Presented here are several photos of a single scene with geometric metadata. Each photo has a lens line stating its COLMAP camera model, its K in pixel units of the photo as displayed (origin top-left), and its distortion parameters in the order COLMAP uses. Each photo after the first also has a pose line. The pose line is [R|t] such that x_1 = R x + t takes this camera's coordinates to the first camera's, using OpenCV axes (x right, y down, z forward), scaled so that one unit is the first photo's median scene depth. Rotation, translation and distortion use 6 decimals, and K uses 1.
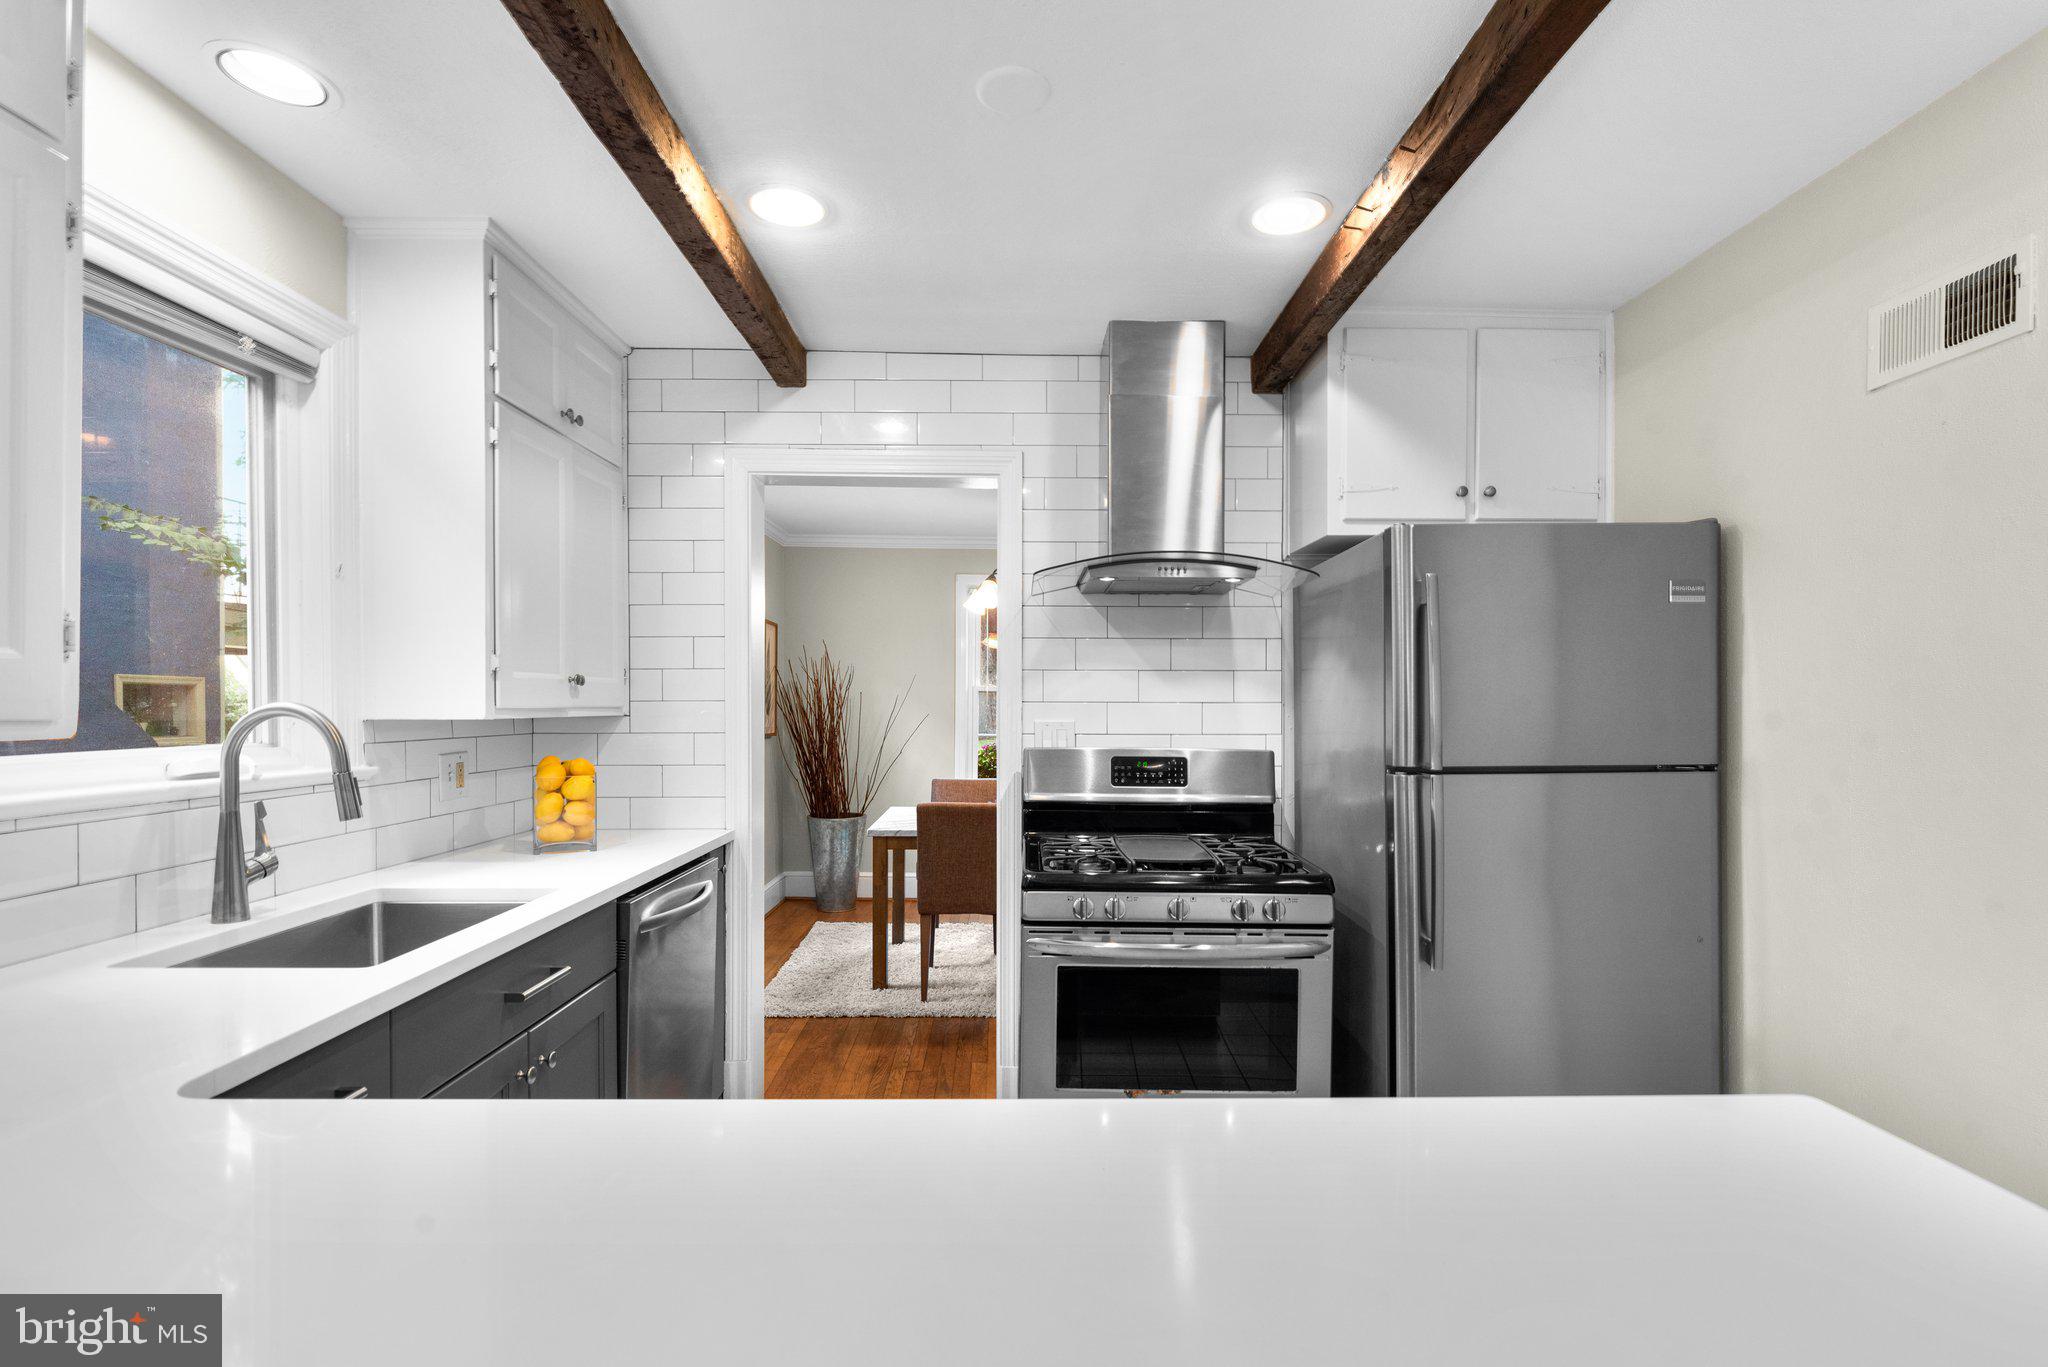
lens RADIAL K [[921.8, 0, 1027.3], [0, 921.8, 703.9], [0, 0, 1]] dist [0.000528, -0.000150]
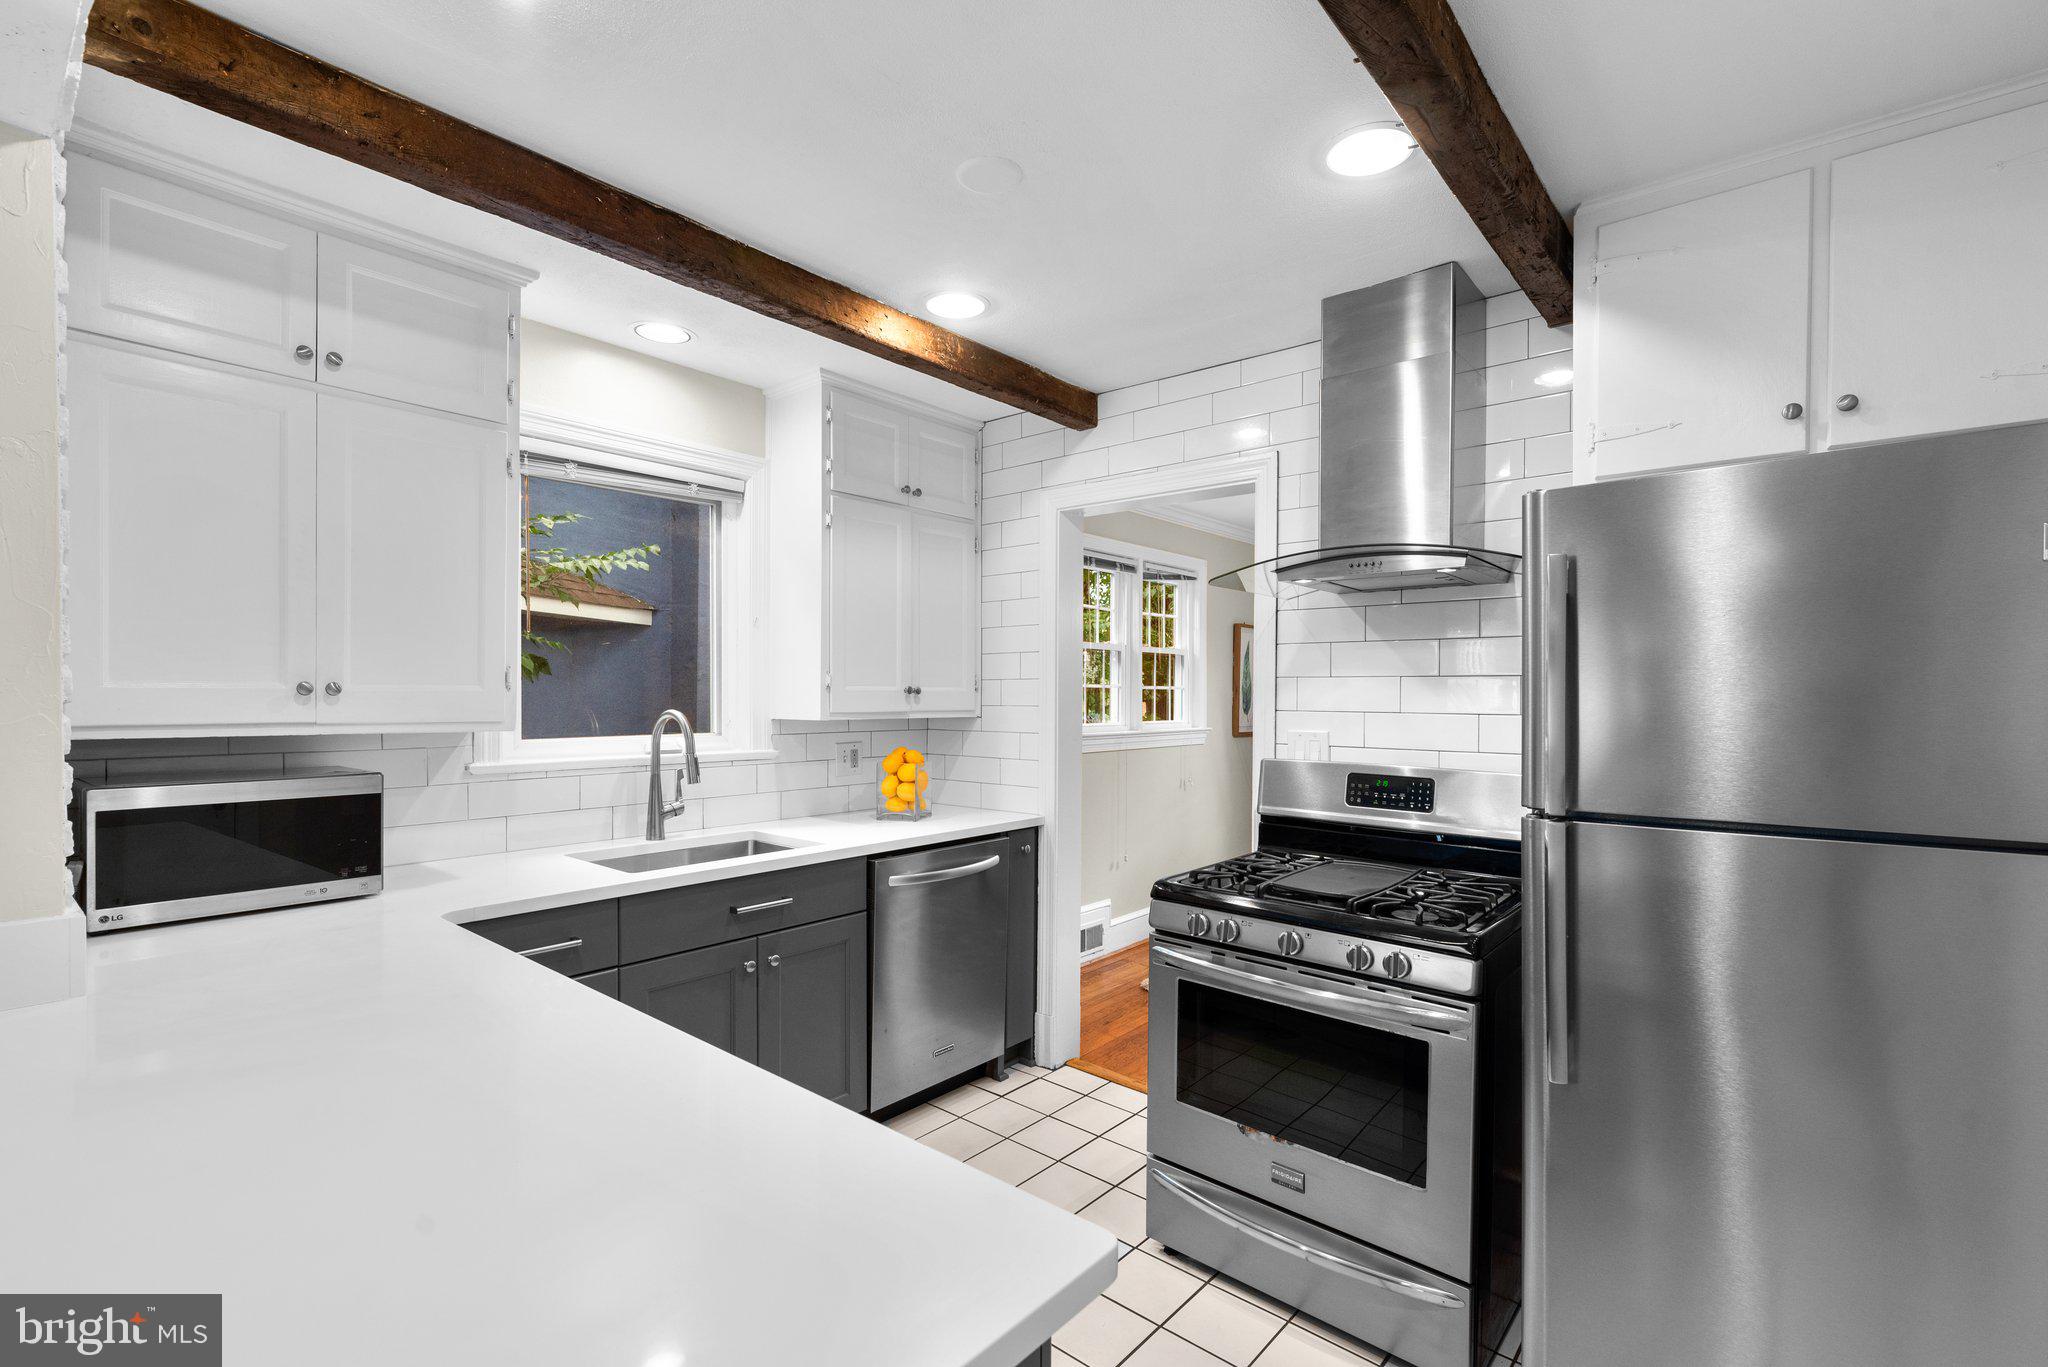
lens RADIAL K [[921.8, 0, 1027.8], [0, 921.8, 686.1], [0, 0, 1]] dist [0.000528, -0.000150]
pose [[0.752581, -0.004165, -0.658487, 0.507653], [-0.003235, 0.999945, -0.010022, -0.019908], [0.658492, 0.009672, 0.752526, 0.123032]]
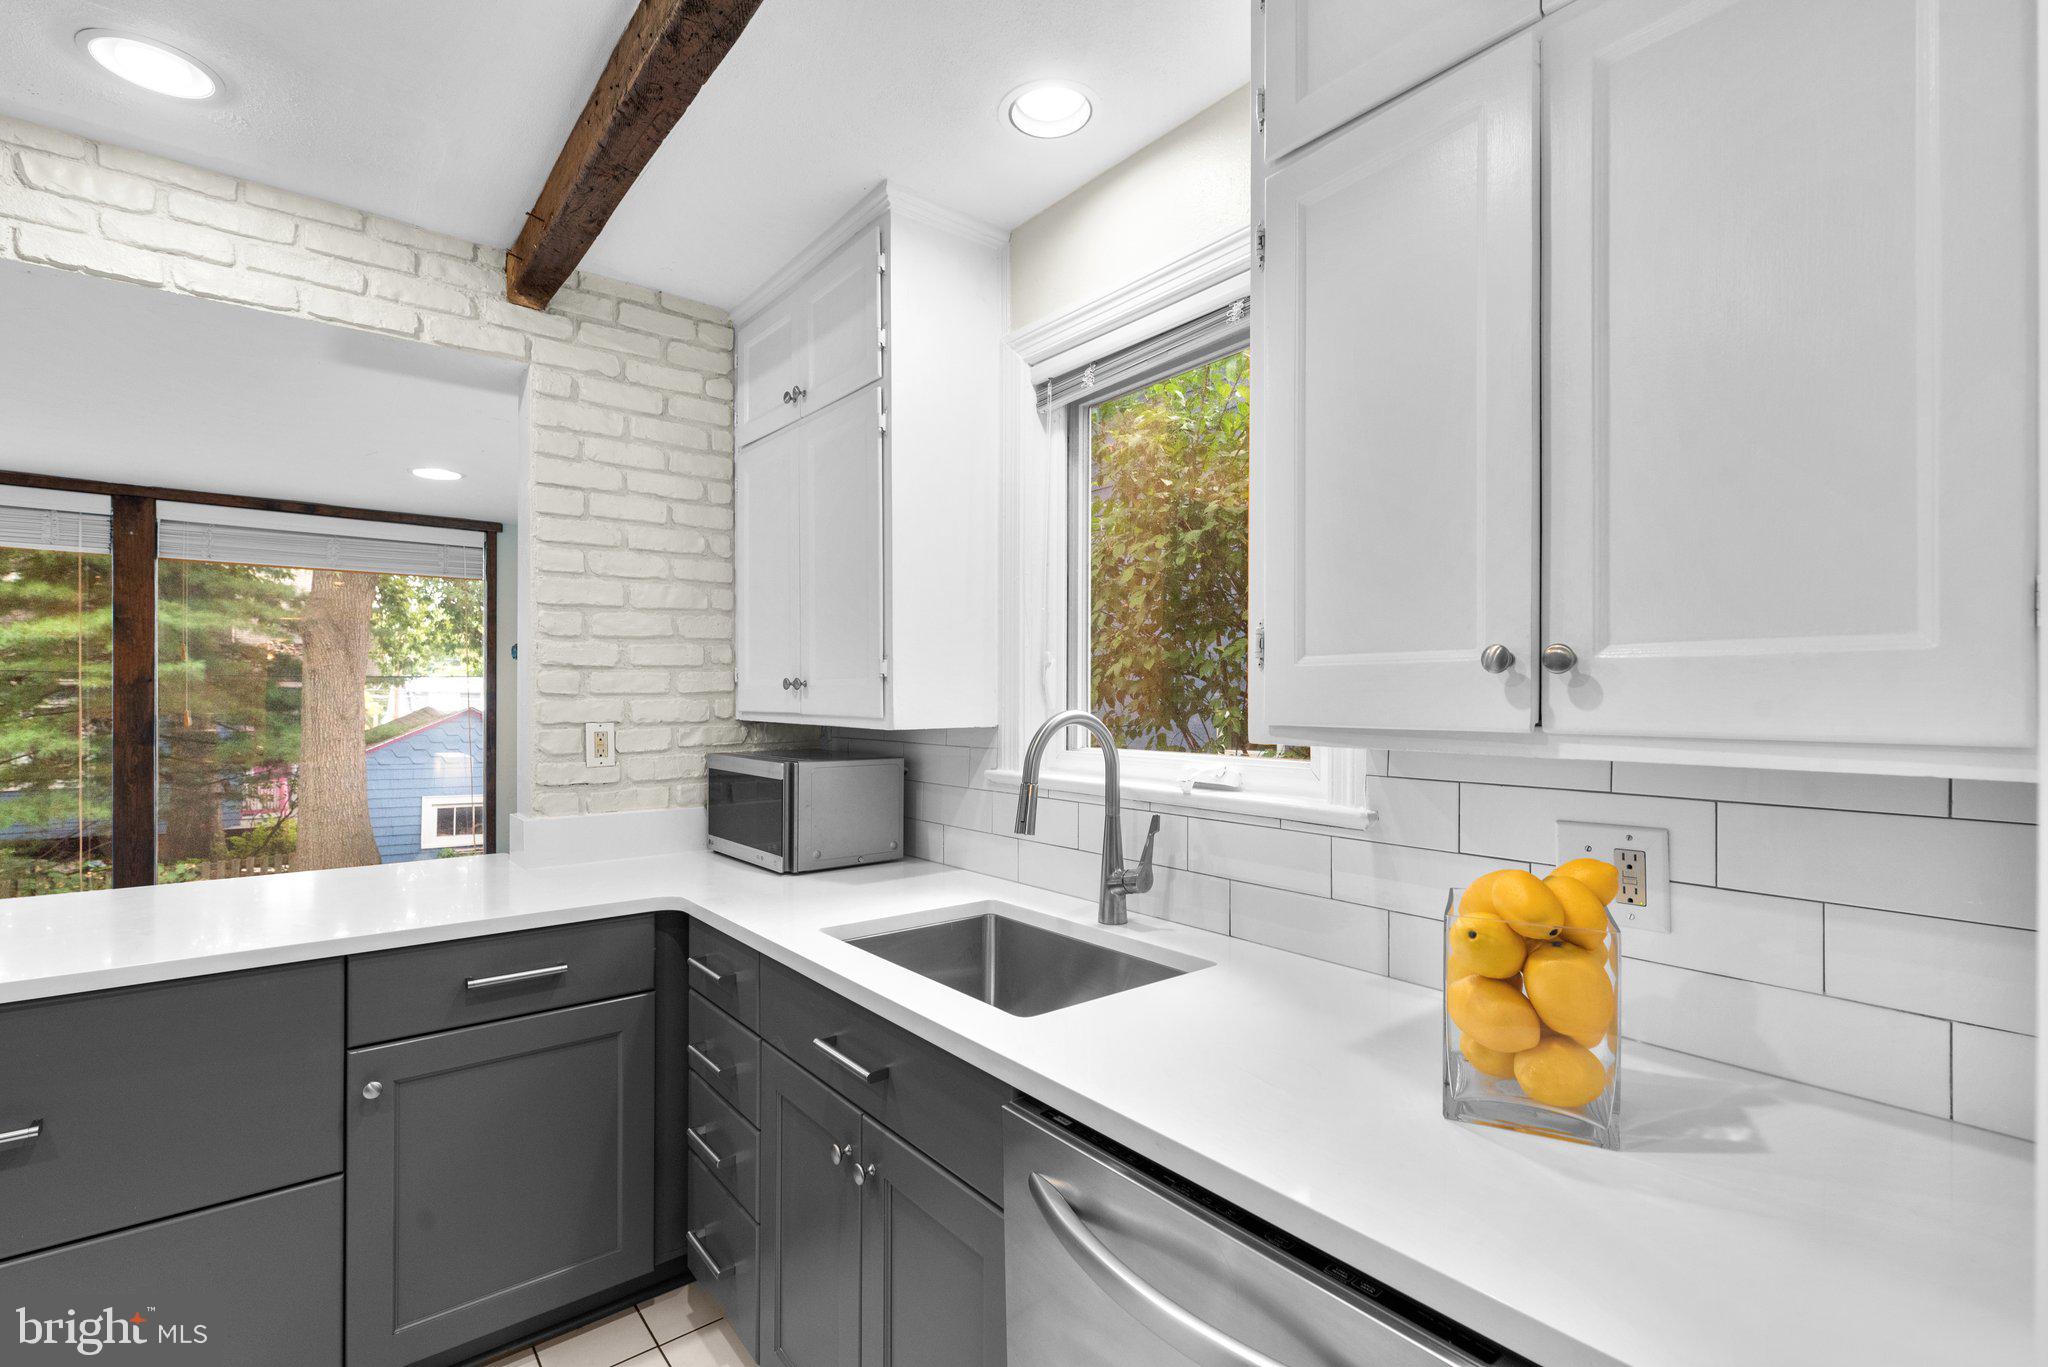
lens RADIAL K [[921.8, 0, 1033.5], [0, 921.8, 696.1], [0, 0, 1]] dist [0.000528, -0.000150]
pose [[-0.789087, -0.007514, -0.614235, -0.102009], [-0.007111, 0.999970, -0.003098, -0.009270], [0.614240, 0.001923, -0.789117, 1.193069]]
